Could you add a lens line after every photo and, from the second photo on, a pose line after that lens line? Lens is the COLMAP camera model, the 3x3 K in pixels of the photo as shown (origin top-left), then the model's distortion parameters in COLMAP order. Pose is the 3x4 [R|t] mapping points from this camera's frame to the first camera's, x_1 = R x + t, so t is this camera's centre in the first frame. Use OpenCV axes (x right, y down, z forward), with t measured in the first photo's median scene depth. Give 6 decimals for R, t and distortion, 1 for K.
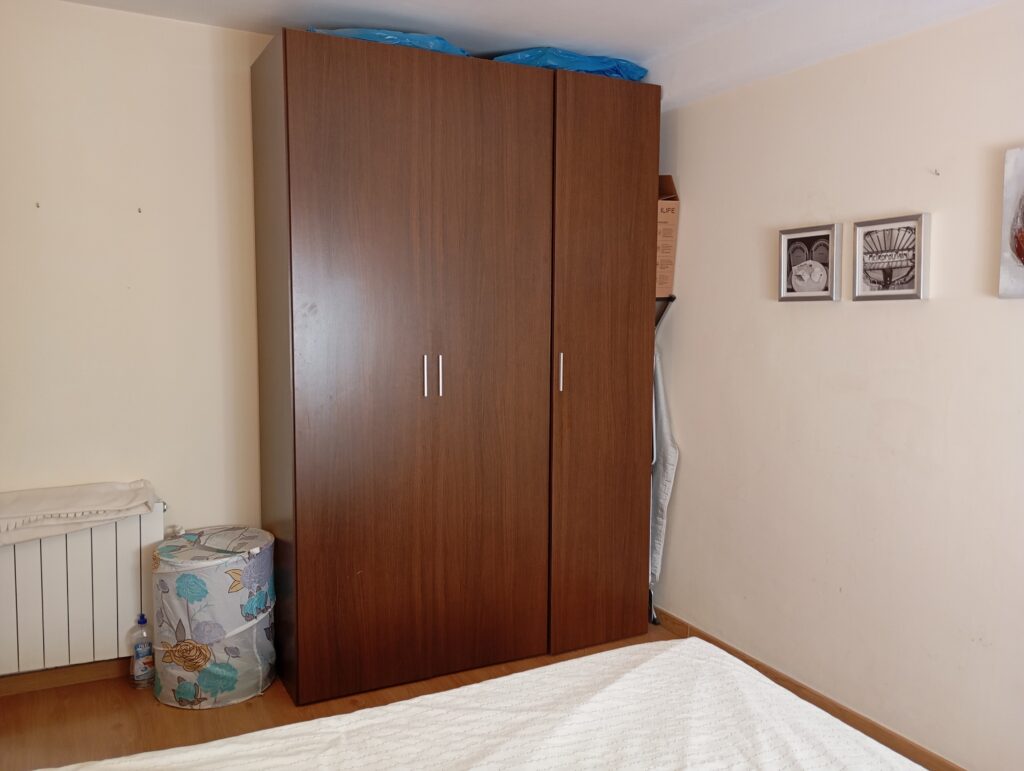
lens RADIAL K [[849.9, 0, 507.1], [0, 849.9, 390.9], [0, 0, 1]] dist [0.055262, -0.078405]
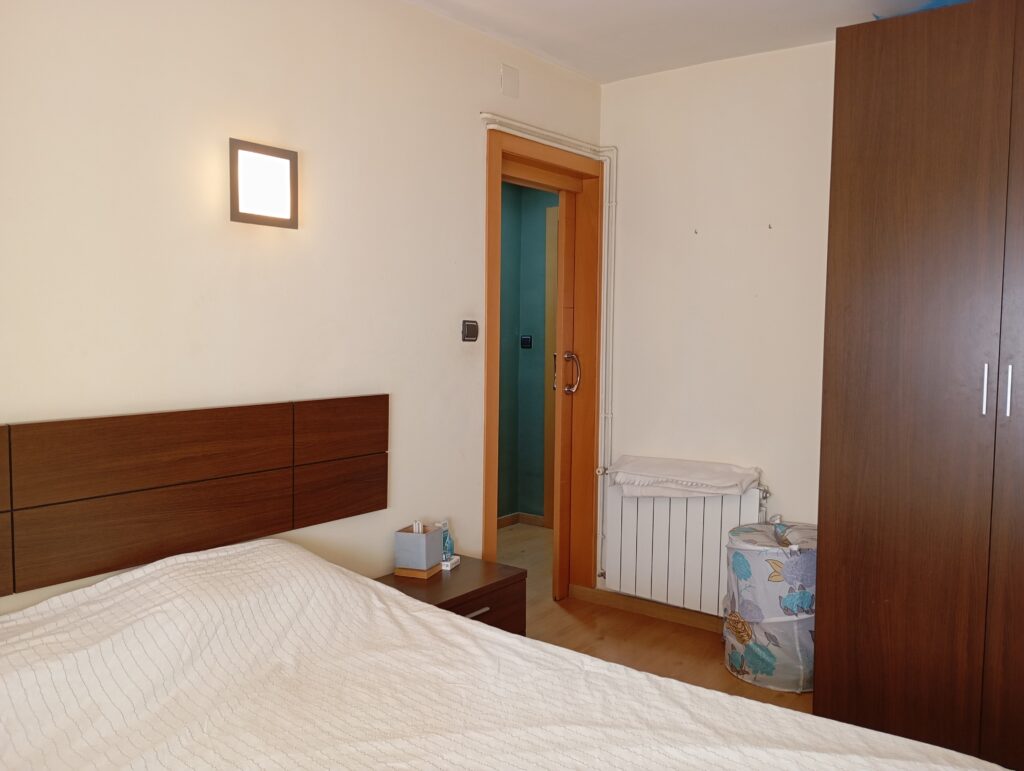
lens RADIAL K [[851.9, 0, 506.8], [0, 851.9, 393.3], [0, 0, 1]] dist [0.049797, -0.070580]
pose [[0.434635, 0.068953, -0.897963, 0.460826], [-0.092982, 0.995172, 0.031412, 0.003322], [0.895794, 0.069841, 0.438948, 0.230450]]
